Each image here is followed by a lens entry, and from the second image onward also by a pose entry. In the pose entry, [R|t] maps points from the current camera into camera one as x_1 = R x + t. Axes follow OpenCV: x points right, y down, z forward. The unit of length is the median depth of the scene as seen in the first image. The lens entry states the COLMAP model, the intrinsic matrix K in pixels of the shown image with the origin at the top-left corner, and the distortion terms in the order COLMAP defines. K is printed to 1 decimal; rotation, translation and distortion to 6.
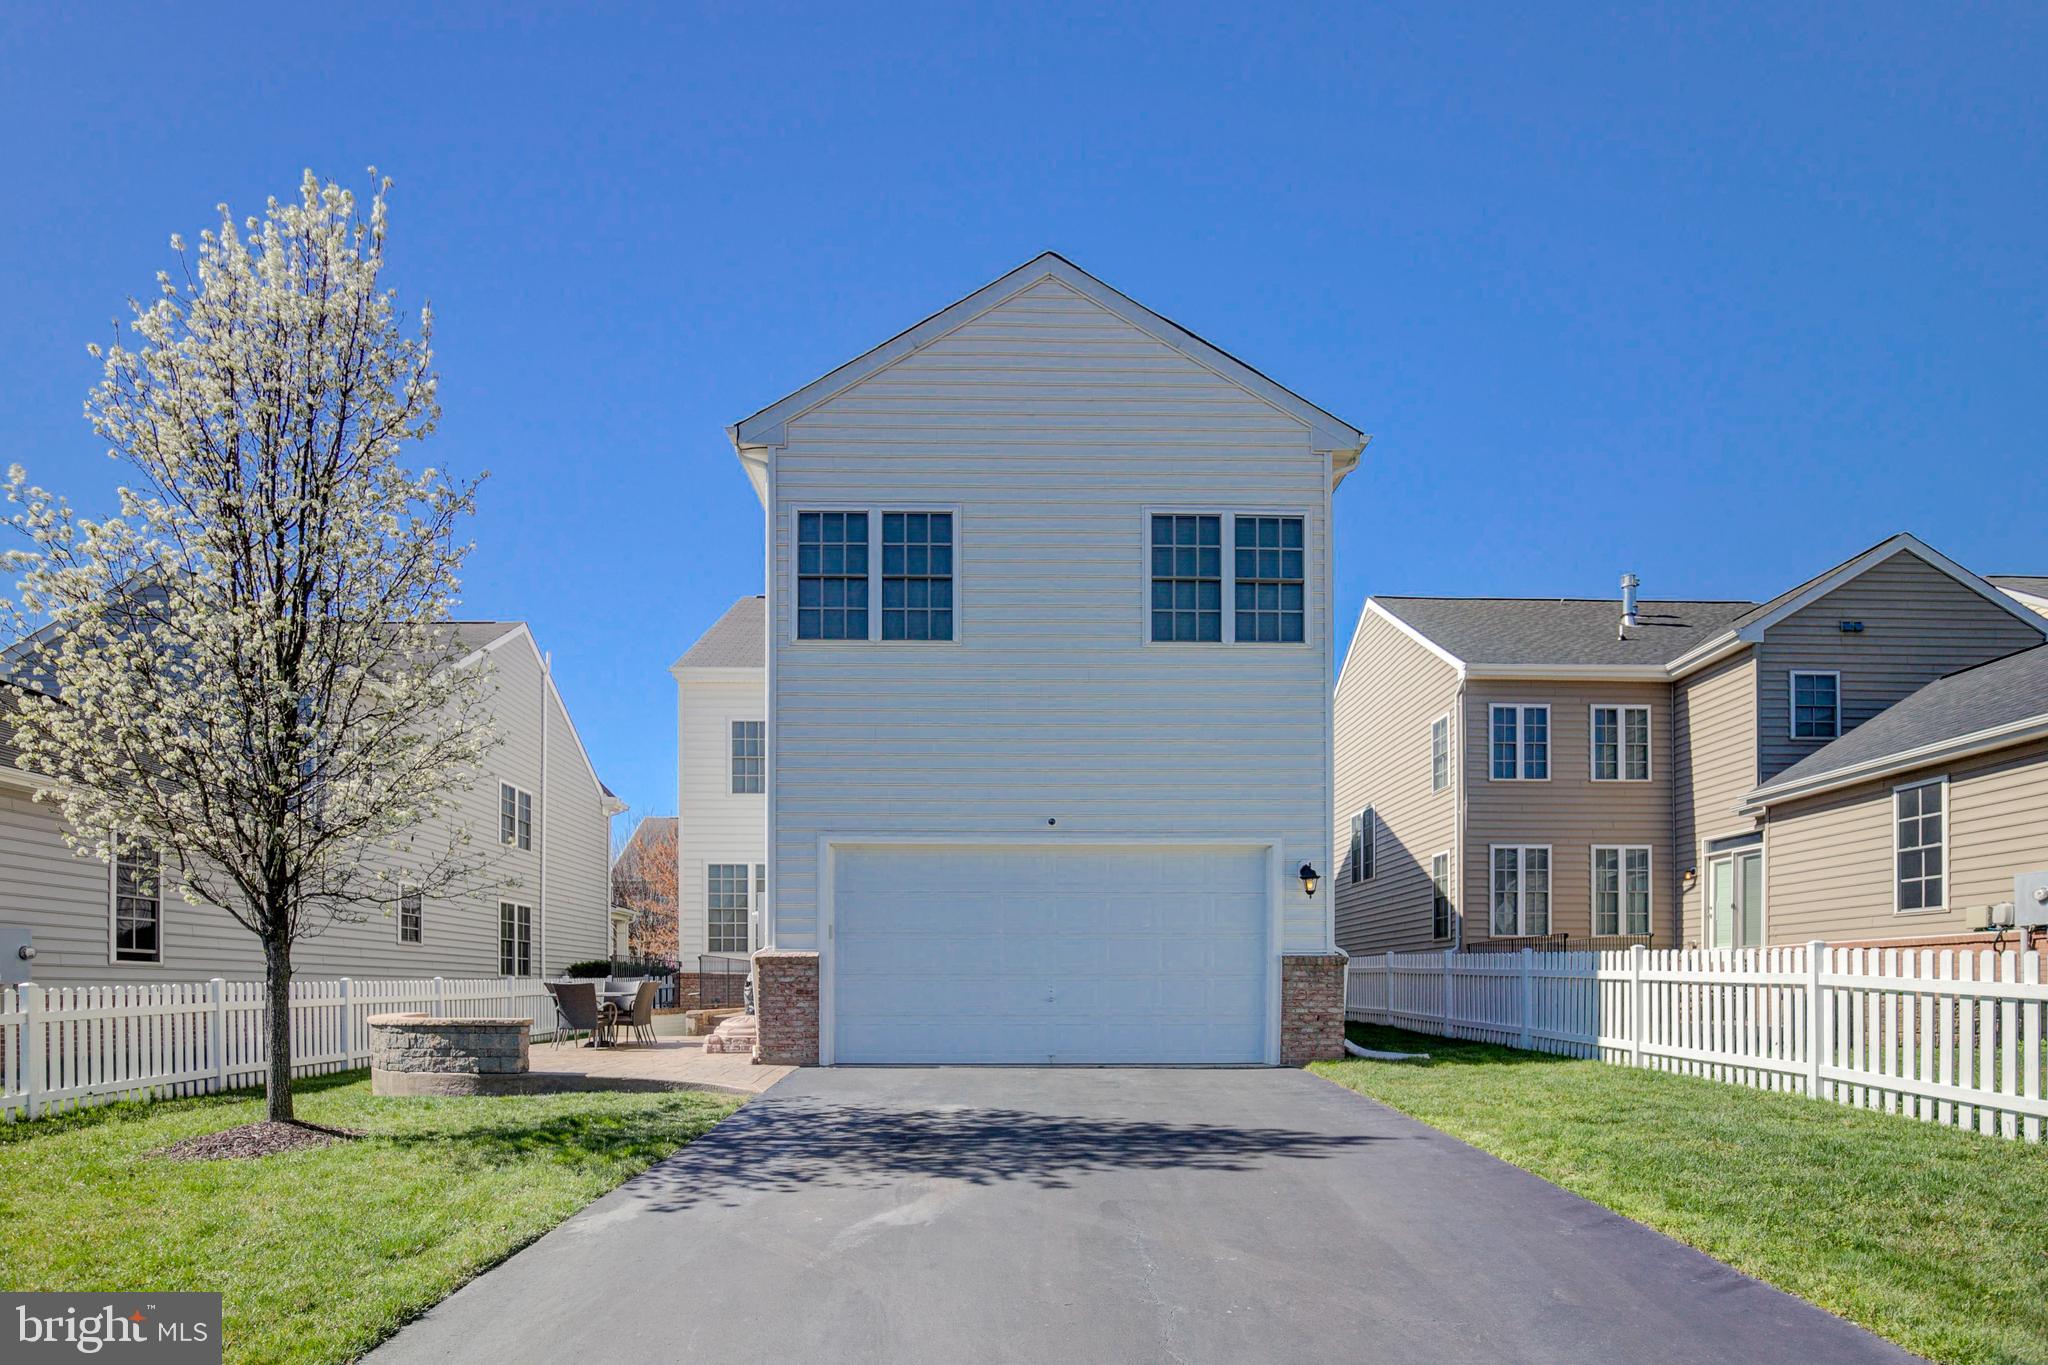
lens RADIAL K [[1073.5, 0, 1007.3], [0, 1073.5, 807.1], [0, 0, 1]] dist [-0.025009, 0.000189]
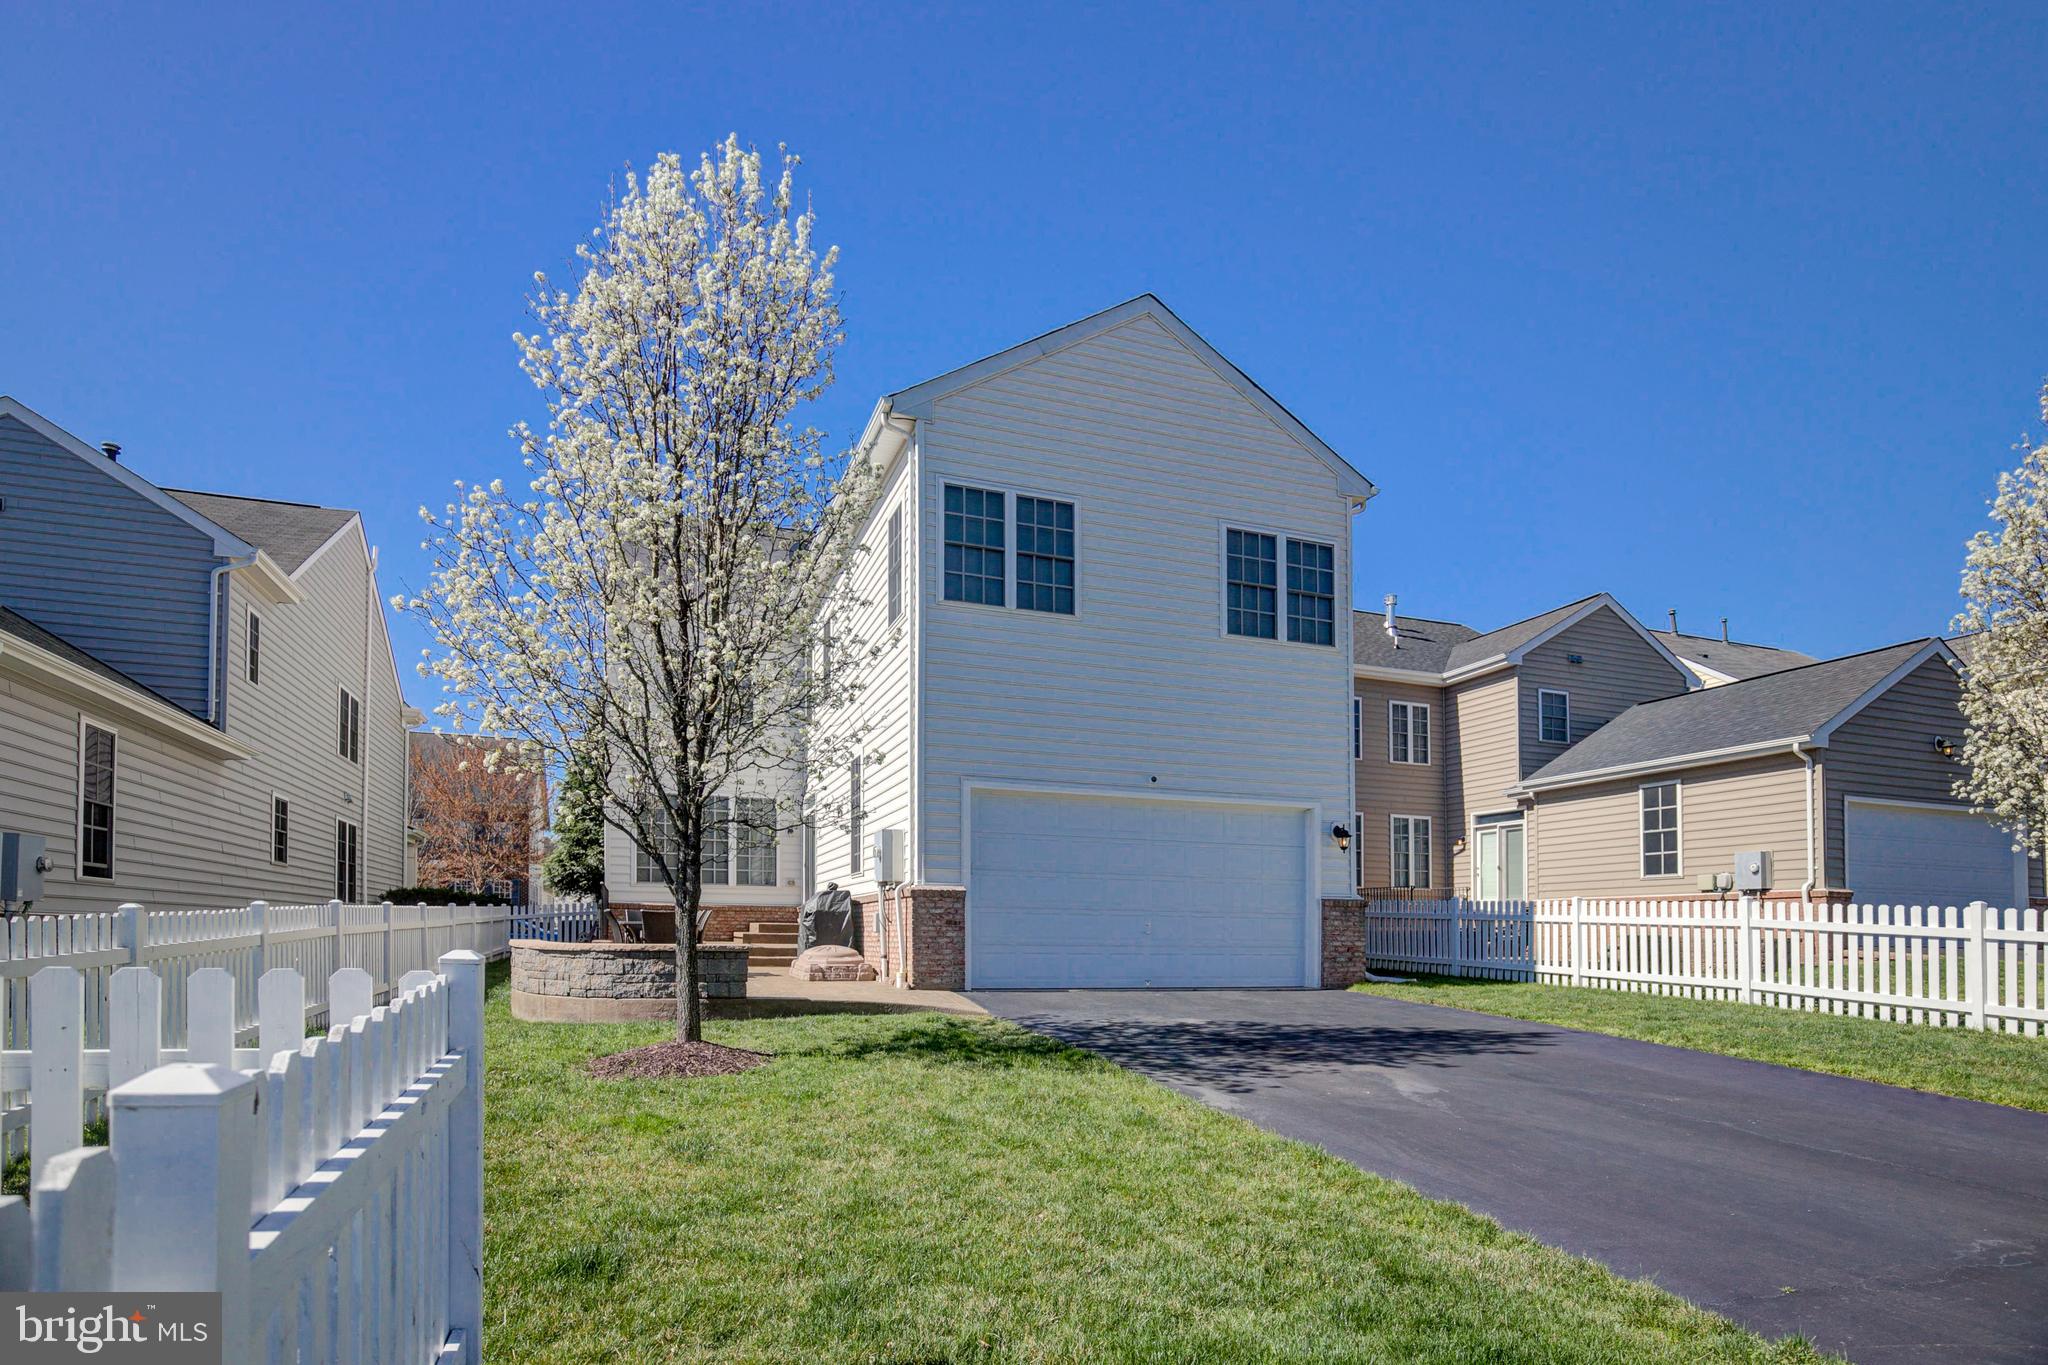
lens RADIAL K [[1046.1, 0, 1031.8], [0, 1046.1, 711.8], [0, 0, 1]] dist [-0.020665, 0.000367]
pose [[0.947445, 0.076795, 0.310564, -0.426435], [-0.065292, 0.996745, -0.047282, 0.002599], [-0.313185, 0.024520, 0.949376, -0.041534]]
